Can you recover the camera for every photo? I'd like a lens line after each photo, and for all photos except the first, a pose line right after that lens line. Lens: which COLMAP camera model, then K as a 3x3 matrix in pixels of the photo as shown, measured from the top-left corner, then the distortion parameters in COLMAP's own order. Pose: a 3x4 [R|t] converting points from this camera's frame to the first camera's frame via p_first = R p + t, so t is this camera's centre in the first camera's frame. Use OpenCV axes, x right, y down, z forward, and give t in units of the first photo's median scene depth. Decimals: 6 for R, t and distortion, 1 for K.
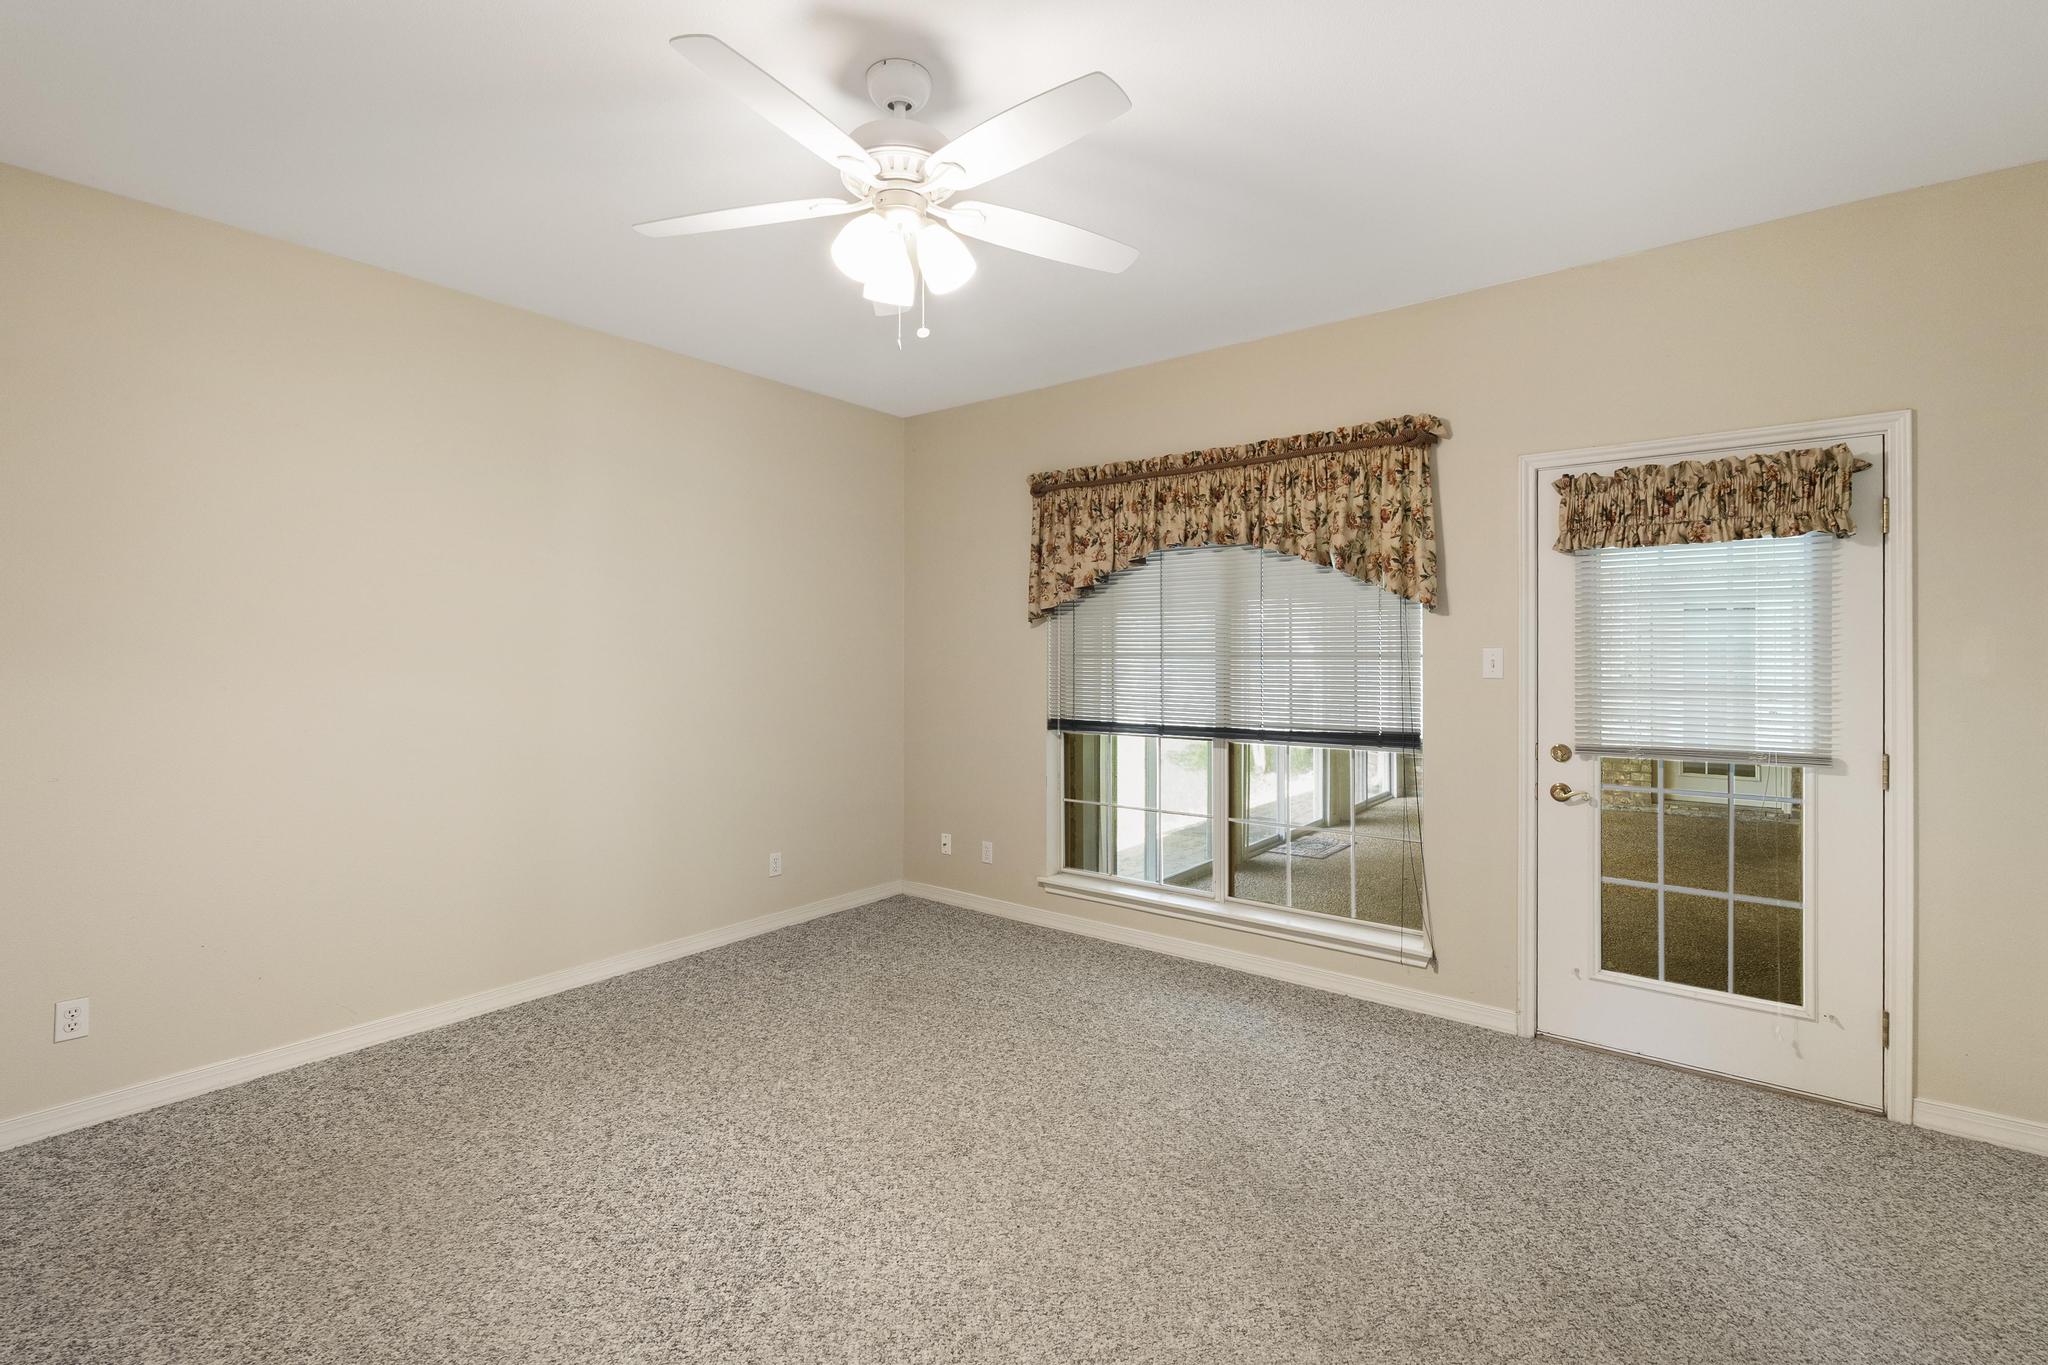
lens RADIAL K [[900.6, 0, 1023.5], [0, 900.6, 662.0], [0, 0, 1]] dist [-0.001943, -0.000192]
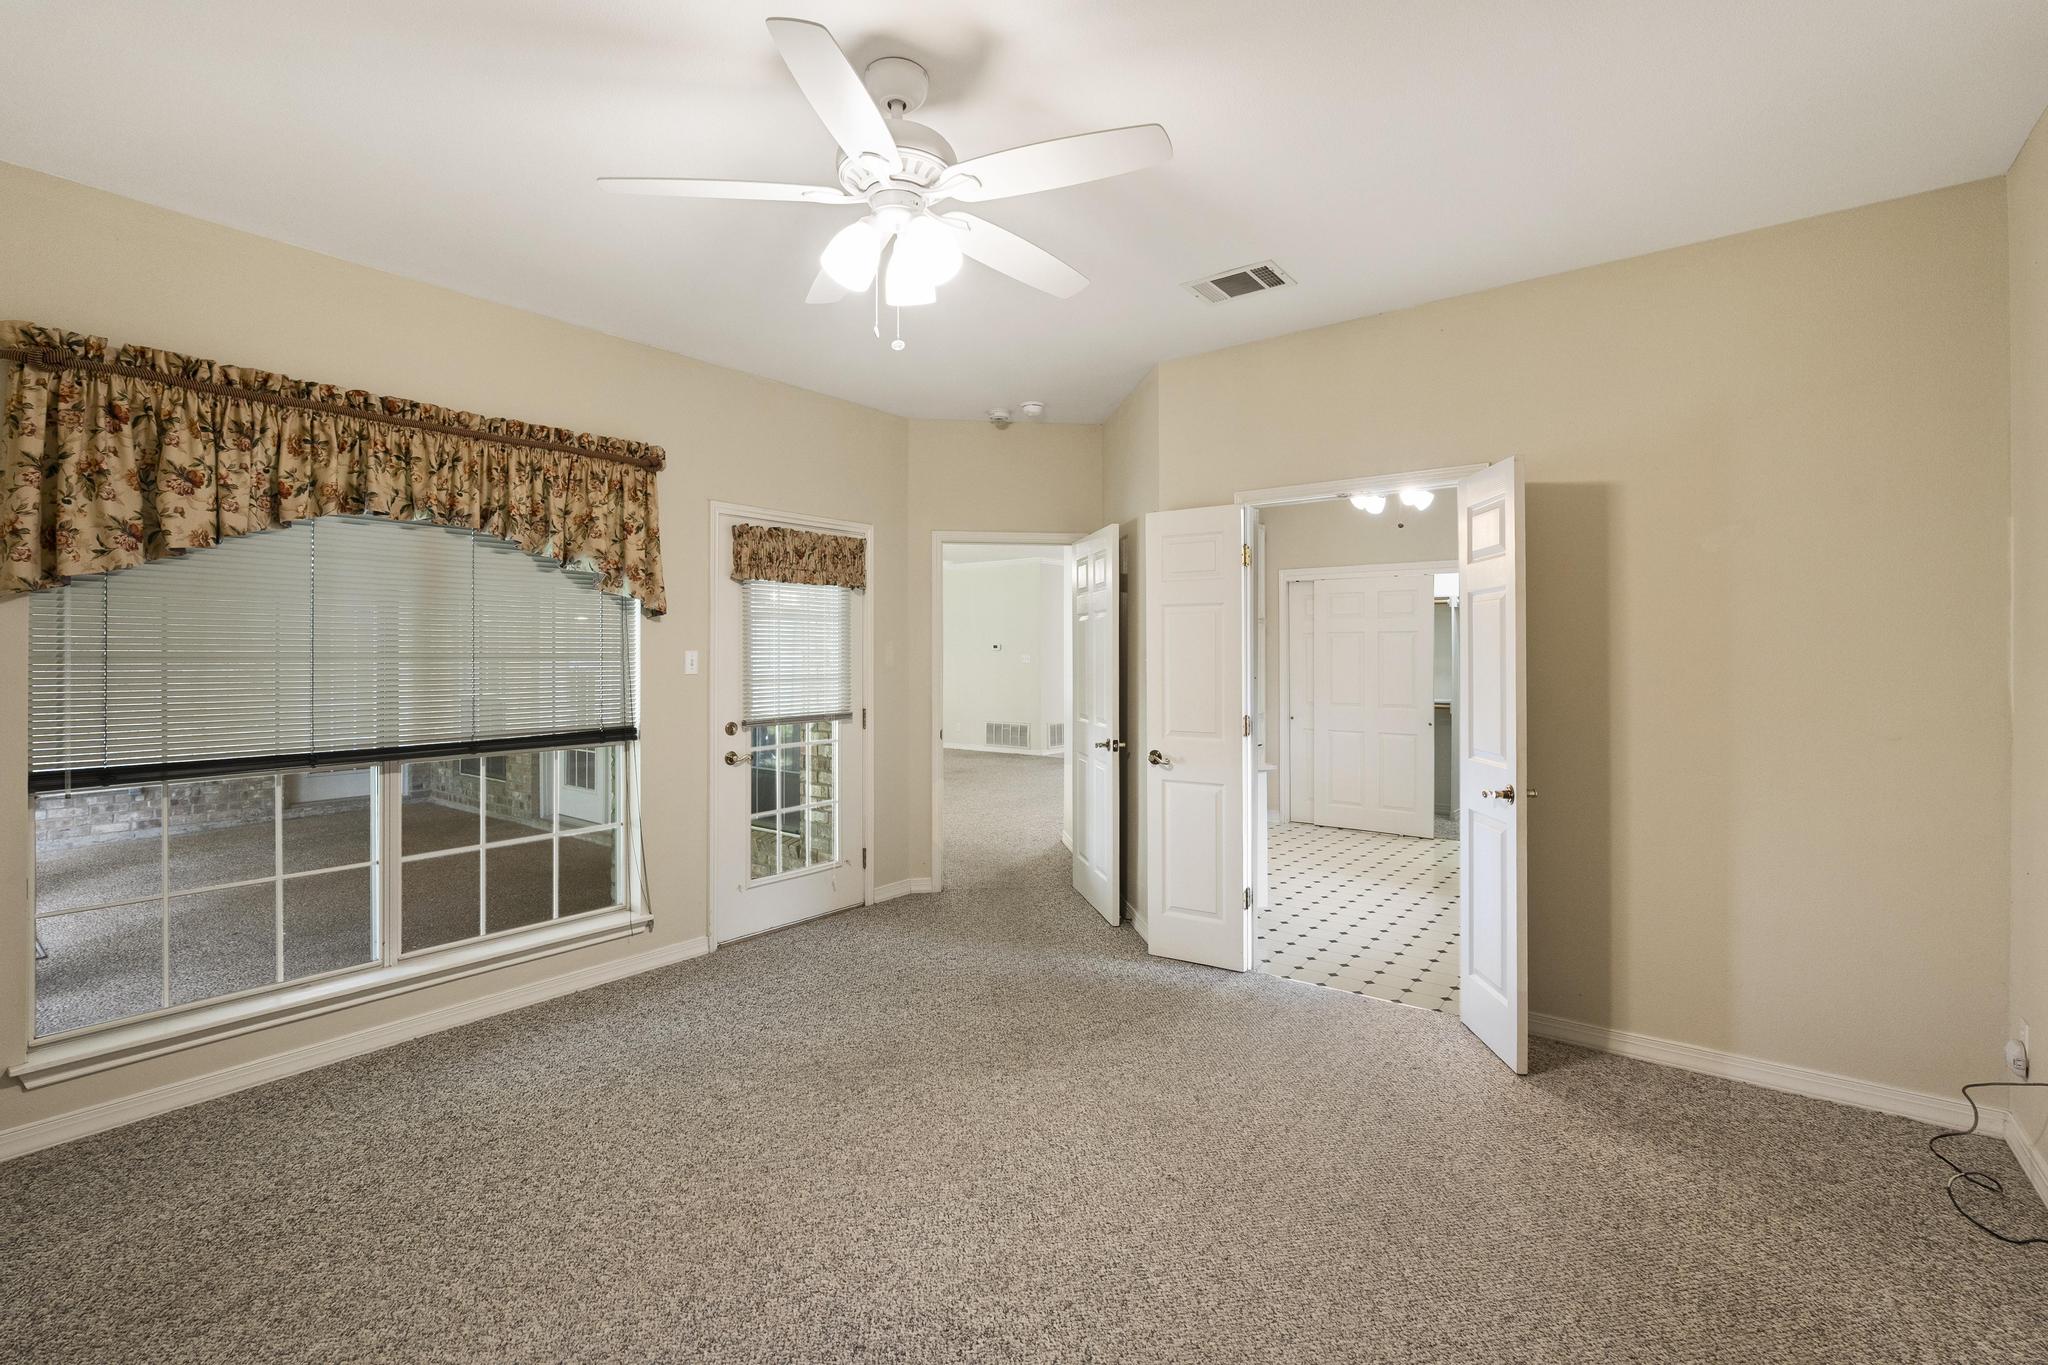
lens RADIAL K [[900.6, 0, 1021.8], [0, 900.6, 671.0], [0, 0, 1]] dist [-0.001943, -0.000192]
pose [[0.000193, -0.018747, 0.999824, -0.702766], [0.009784, 0.999776, 0.018744, -0.005601], [-0.999952, 0.009778, 0.000376, 0.533928]]
